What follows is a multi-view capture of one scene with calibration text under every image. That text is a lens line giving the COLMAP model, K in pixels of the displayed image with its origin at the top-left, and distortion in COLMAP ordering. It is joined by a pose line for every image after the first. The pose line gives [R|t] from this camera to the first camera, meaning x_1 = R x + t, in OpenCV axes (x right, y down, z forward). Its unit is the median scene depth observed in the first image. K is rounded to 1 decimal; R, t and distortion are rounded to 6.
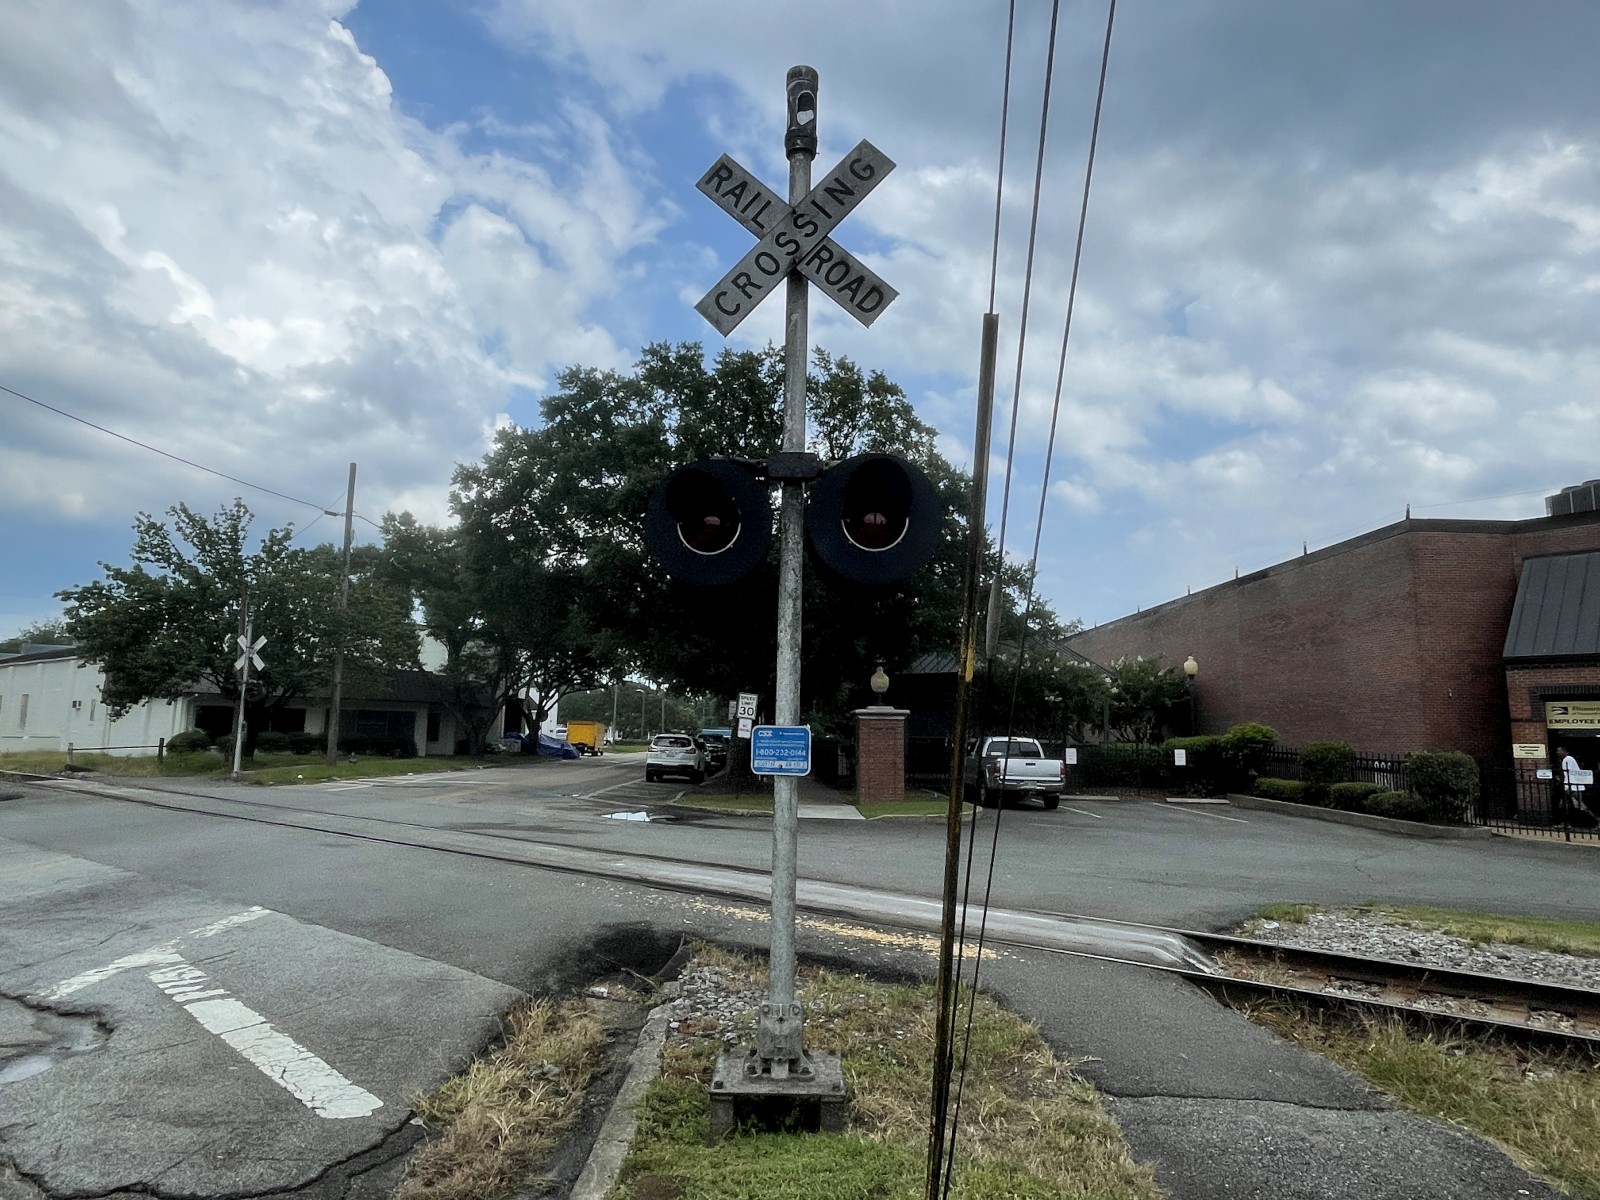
lens RADIAL K [[986.9, 0, 808.8], [0, 986.9, 600.5], [0, 0, 1]] dist [0.001796, -0.000228]
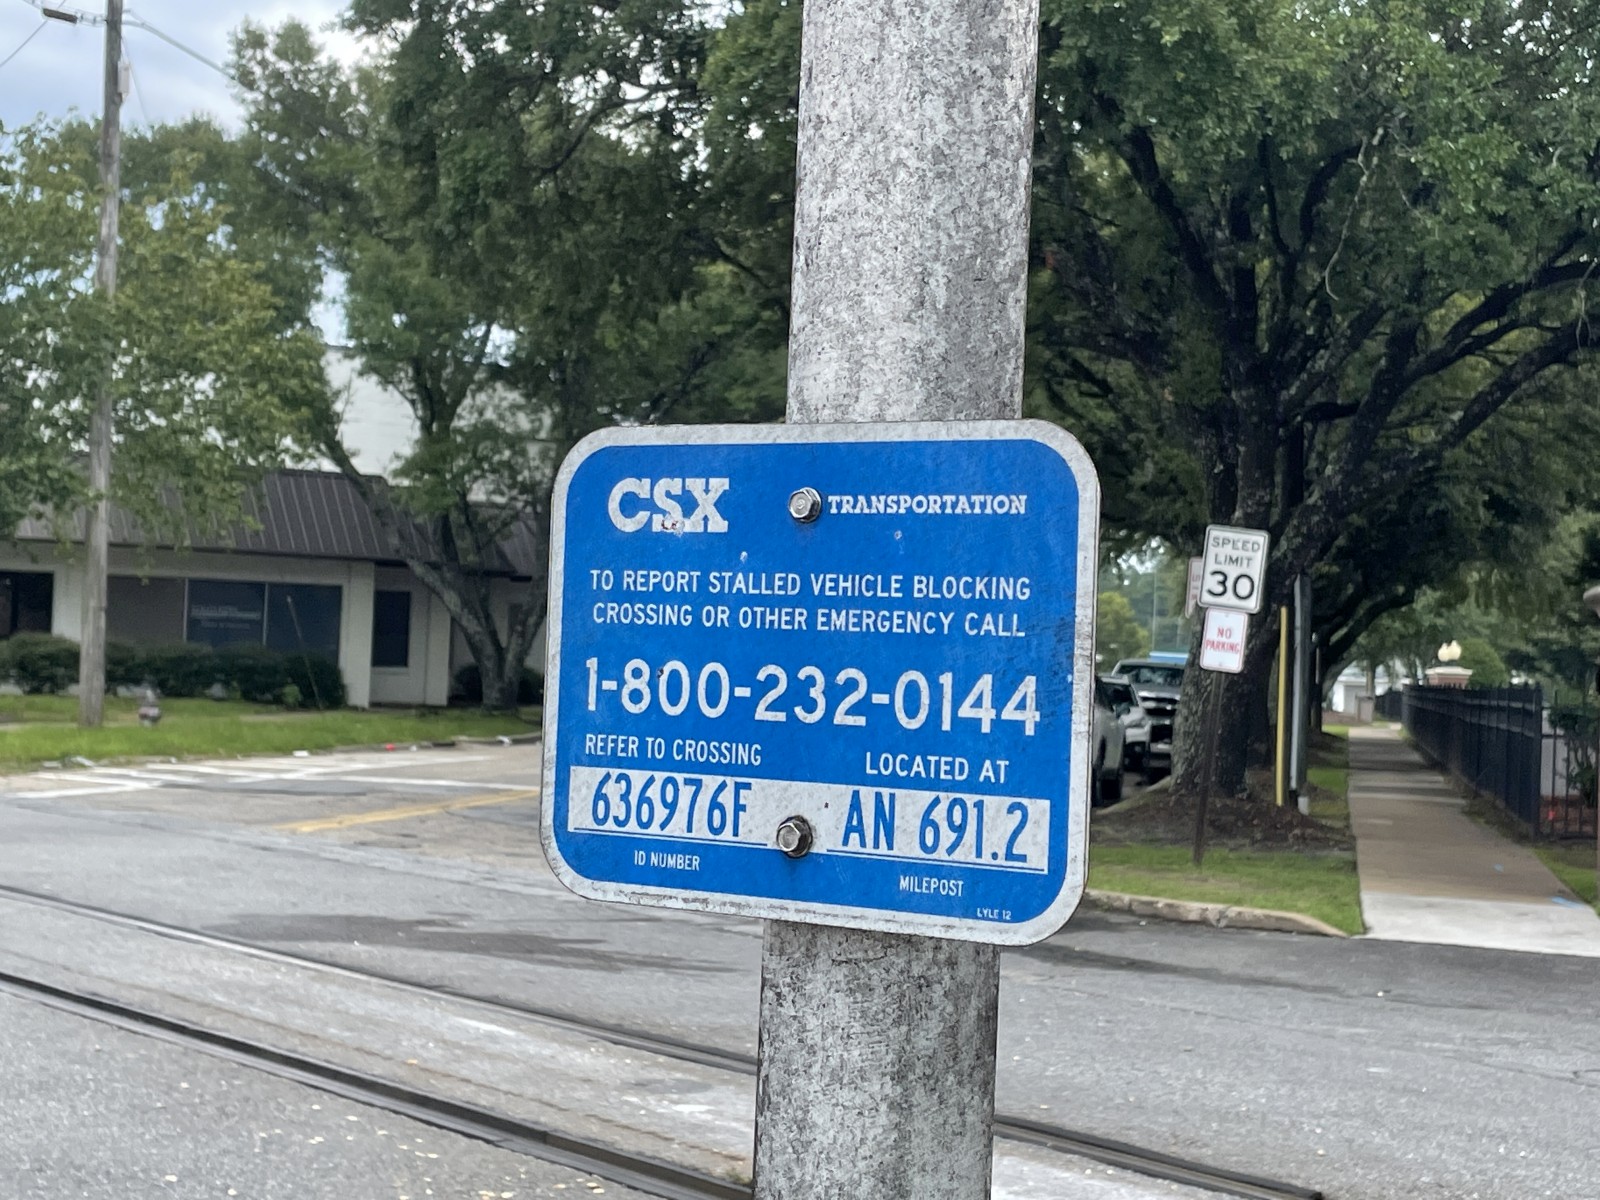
lens RADIAL K [[2681.5, 0, 800.0], [0, 2681.5, 600.0], [0, 0, 1]] dist [0.183646, -0.008719]
pose [[0.971110, 0.015506, -0.238130, 0.010179], [0.010700, 0.994054, 0.108365, 0.034716], [0.238394, -0.107782, 0.965169, 0.223131]]
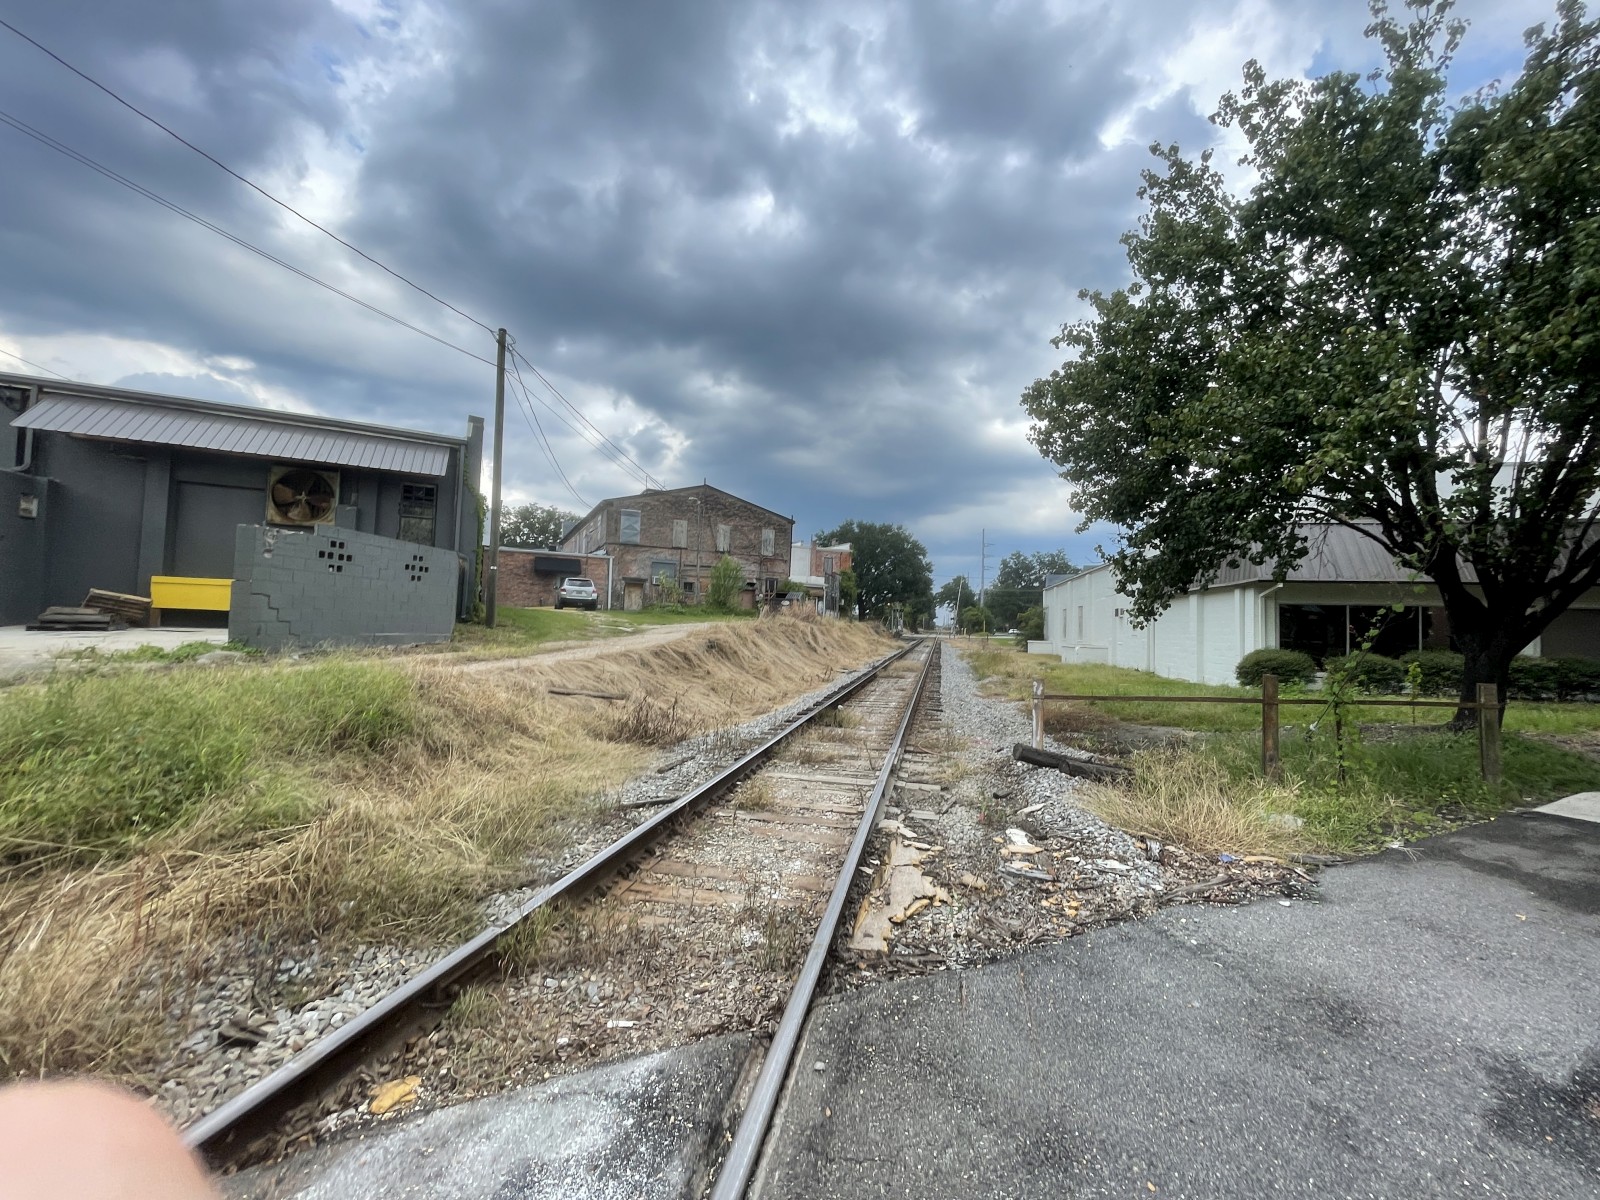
lens RADIAL K [[653.2, 0, 806.8], [0, 653.2, 602.5], [0, 0, 1]] dist [0.000815, -0.000125]
pose [[0.438754, -0.038475, -0.897783, -1.087633], [0.103127, 0.994638, 0.007774, 0.202977], [0.892670, -0.095997, 0.440369, 1.584768]]
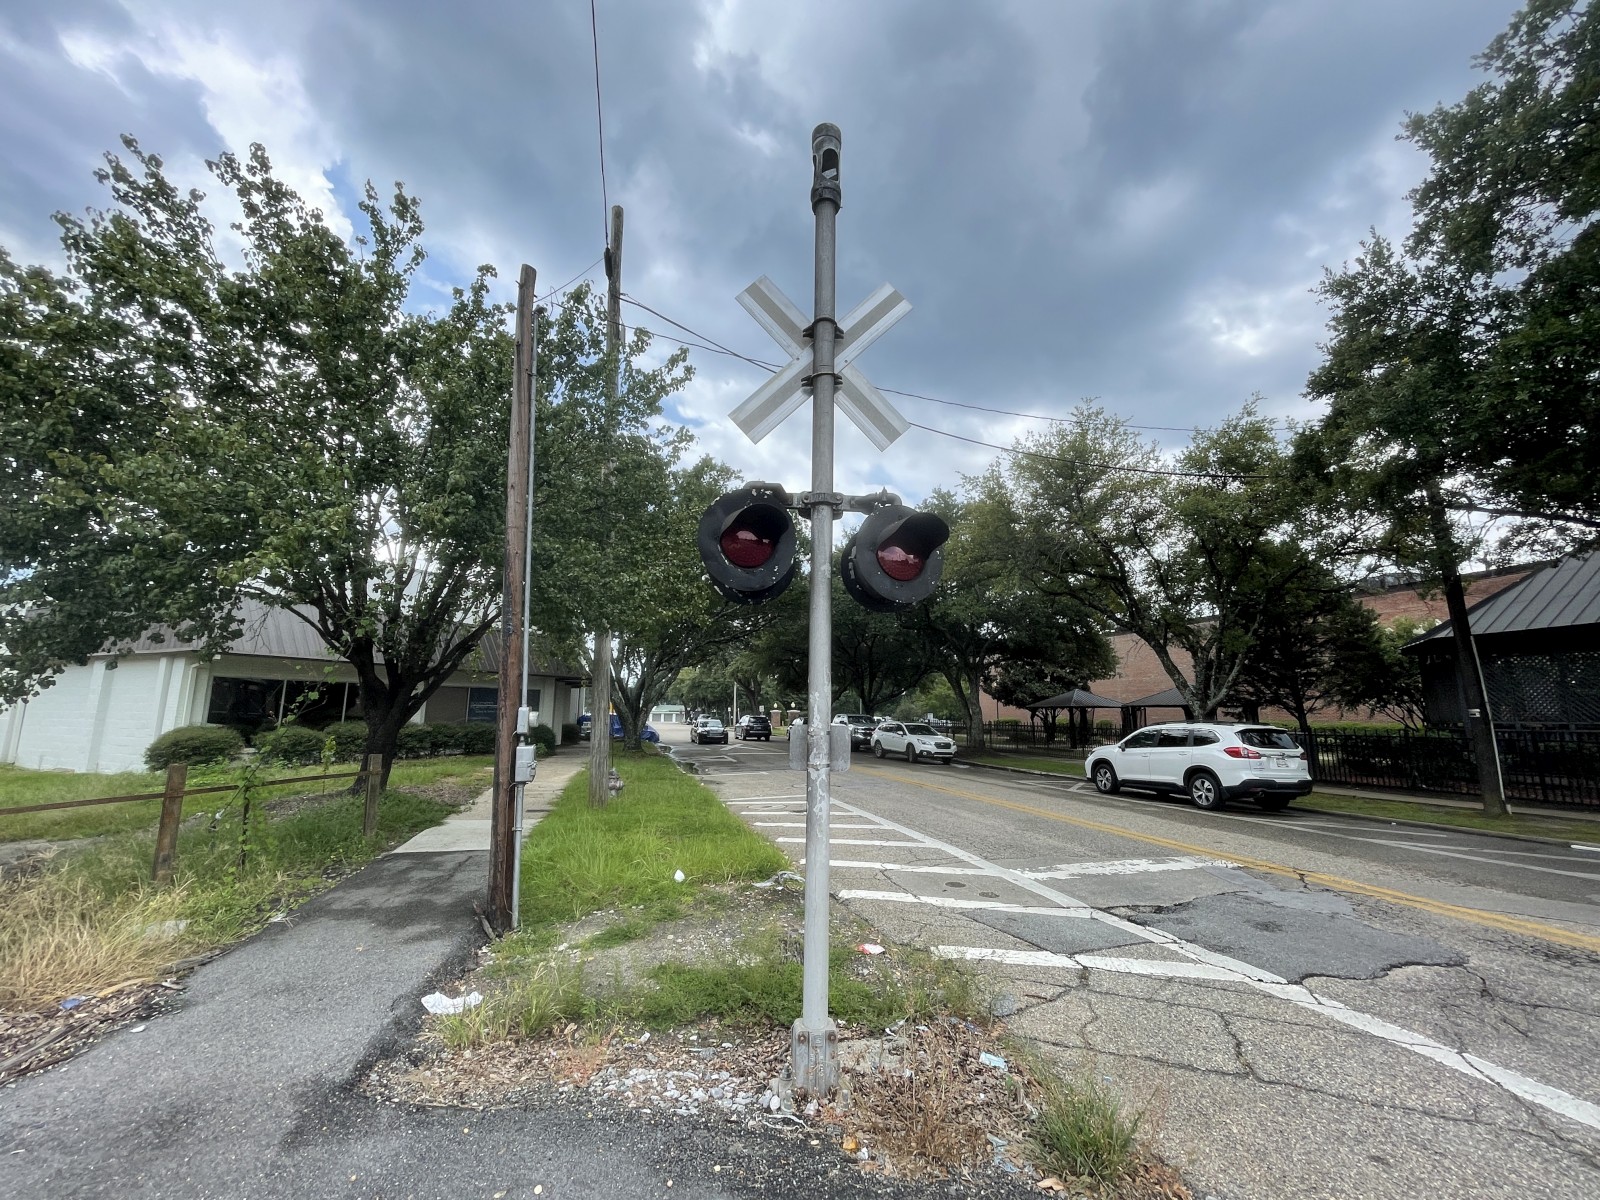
lens RADIAL K [[653.2, 0, 806.8], [0, 653.2, 602.5], [0, 0, 1]] dist [0.000815, -0.000125]
pose [[0.971949, 0.030241, 0.233241, -1.061143], [-0.024238, 0.999298, -0.028561, 0.185308], [-0.233941, 0.022107, 0.972000, 1.558519]]
